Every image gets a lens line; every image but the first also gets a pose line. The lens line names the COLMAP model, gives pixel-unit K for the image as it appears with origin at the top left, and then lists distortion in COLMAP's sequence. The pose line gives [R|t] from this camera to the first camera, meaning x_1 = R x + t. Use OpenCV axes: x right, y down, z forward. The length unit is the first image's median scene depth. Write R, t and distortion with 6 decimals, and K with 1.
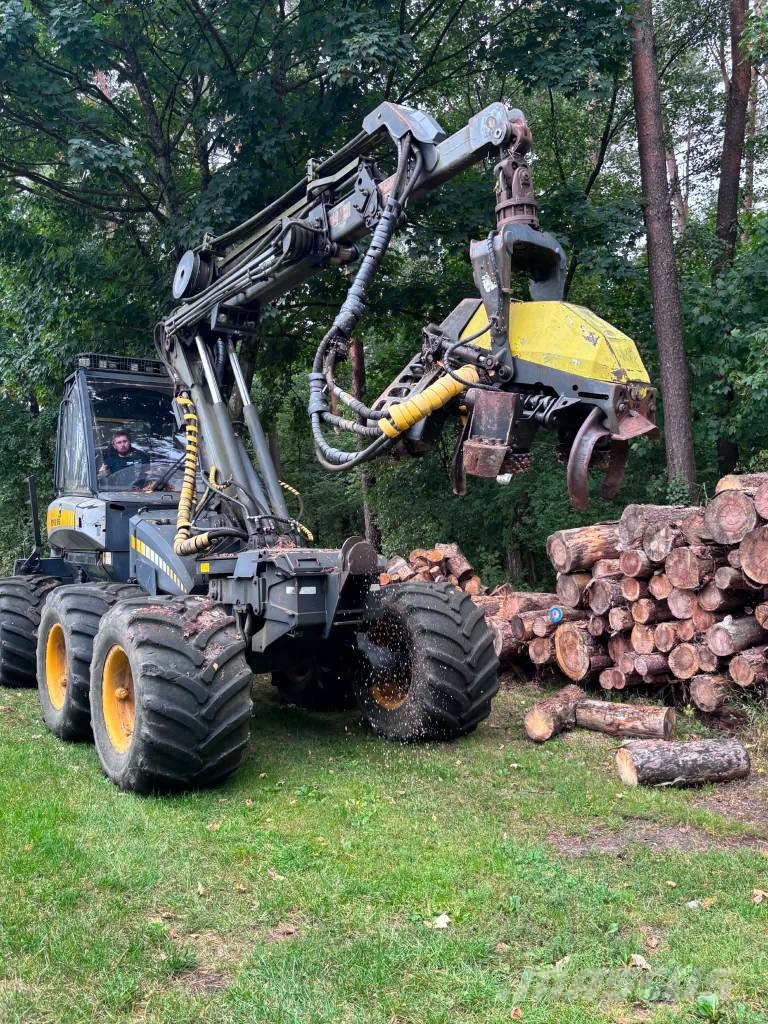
lens RADIAL K [[847.1, 0, 385.6], [0, 847.1, 508.2], [0, 0, 1]] dist [0.023059, -0.011991]
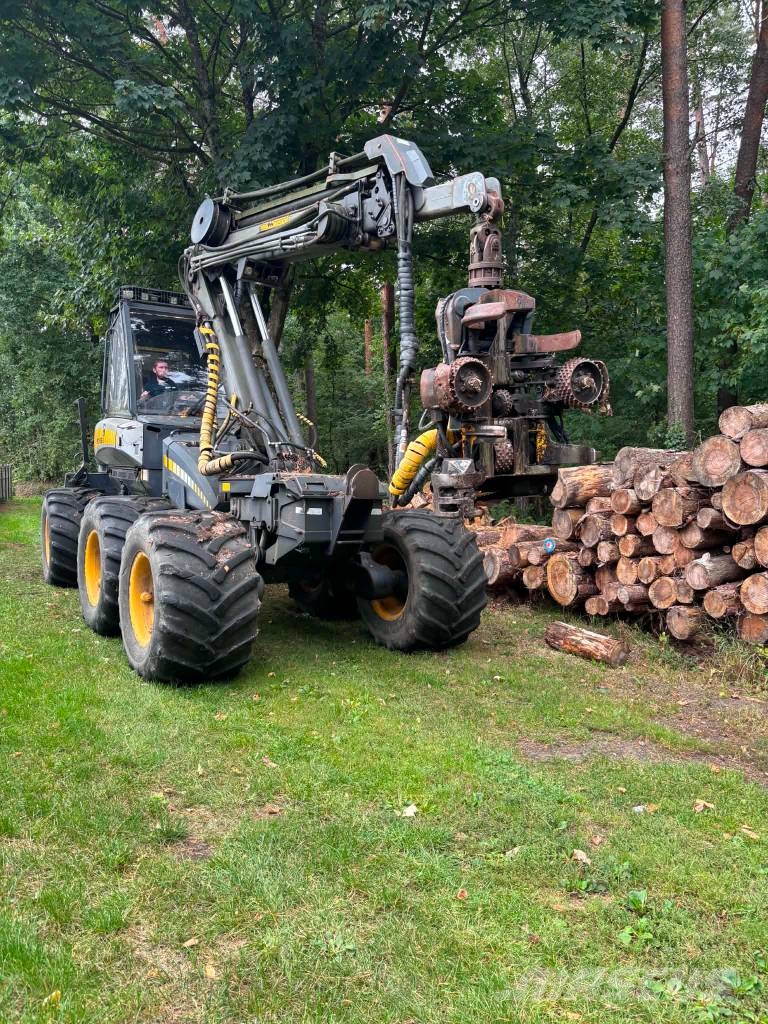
lens RADIAL K [[768.2, 0, 384.0], [0, 768.2, 512.0], [0, 0, 1]] dist [0.012224, -0.000481]
pose [[0.998363, 0.045357, -0.034844, 0.023794], [-0.042079, 0.995082, 0.089675, 0.003795], [0.038740, -0.088062, 0.995361, 0.015098]]
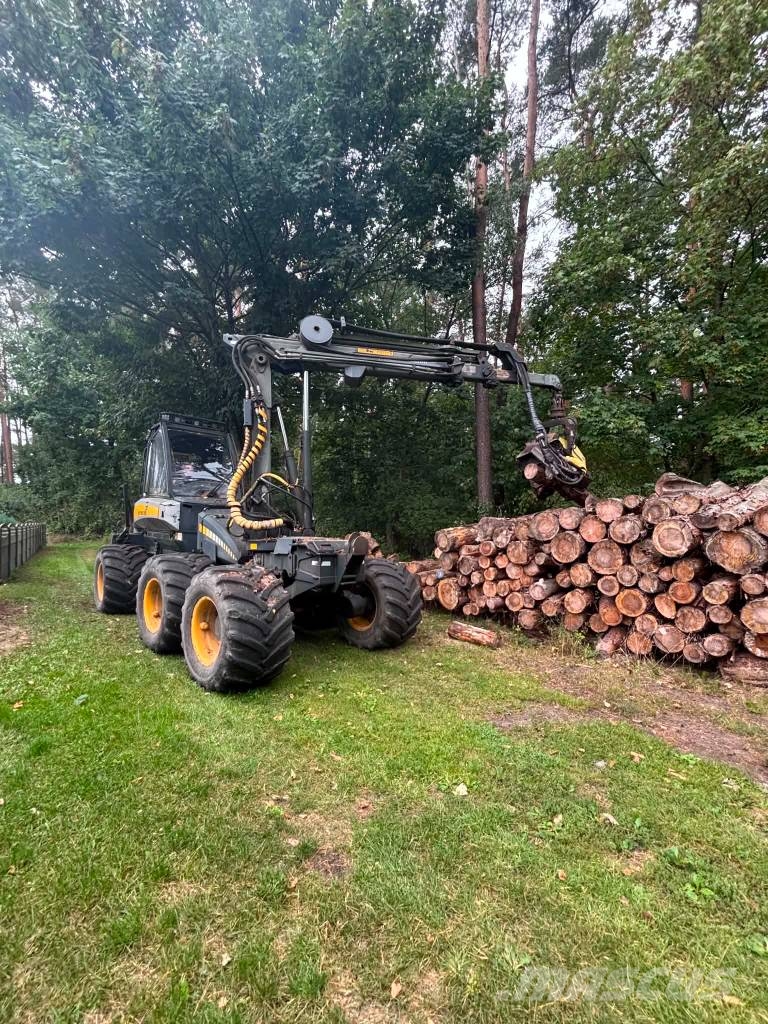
lens RADIAL K [[425.8, 0, 382.9], [0, 425.8, 510.1], [0, 0, 1]] dist [0.003104, -0.000012]
pose [[0.980555, 0.040275, 0.192070, -0.119461], [-0.040621, 0.999172, -0.002134, -0.008265], [-0.191997, -0.005709, 0.981379, 0.129473]]
